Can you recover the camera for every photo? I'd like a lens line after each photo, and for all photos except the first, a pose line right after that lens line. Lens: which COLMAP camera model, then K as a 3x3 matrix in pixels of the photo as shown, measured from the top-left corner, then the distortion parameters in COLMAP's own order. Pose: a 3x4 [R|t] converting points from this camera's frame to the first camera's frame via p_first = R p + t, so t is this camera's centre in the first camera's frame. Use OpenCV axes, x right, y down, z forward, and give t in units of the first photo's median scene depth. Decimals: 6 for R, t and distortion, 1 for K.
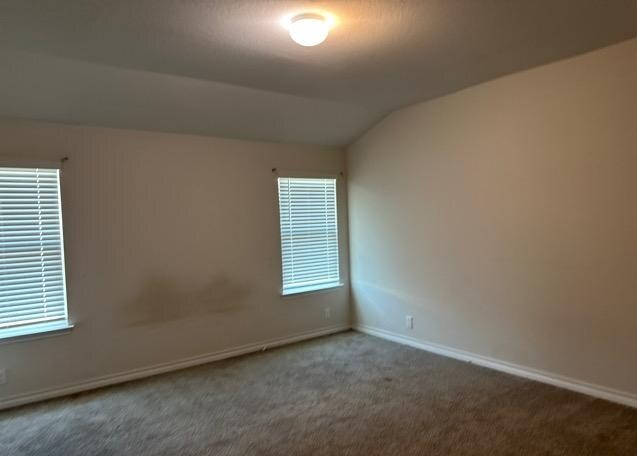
lens RADIAL K [[442.1, 0, 317.9], [0, 442.1, 234.5], [0, 0, 1]] dist [0.009617, -0.004563]
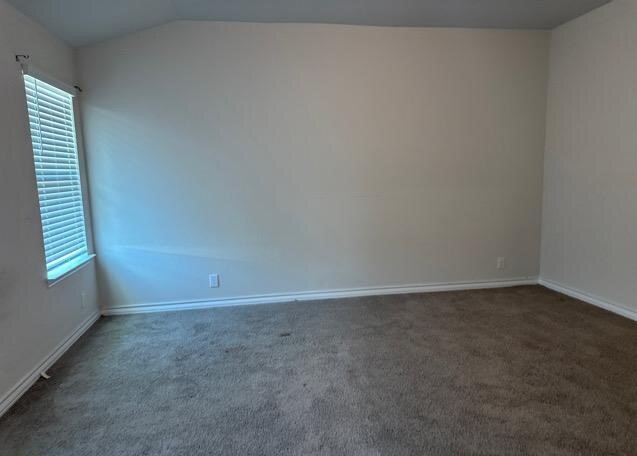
lens RADIAL K [[442.1, 0, 317.9], [0, 442.1, 234.5], [0, 0, 1]] dist [0.009617, -0.004563]
pose [[0.454209, -0.093840, 0.885939, -0.528743], [0.041189, 0.995586, 0.084337, 0.050963], [-0.889942, -0.001816, 0.456070, 0.495466]]
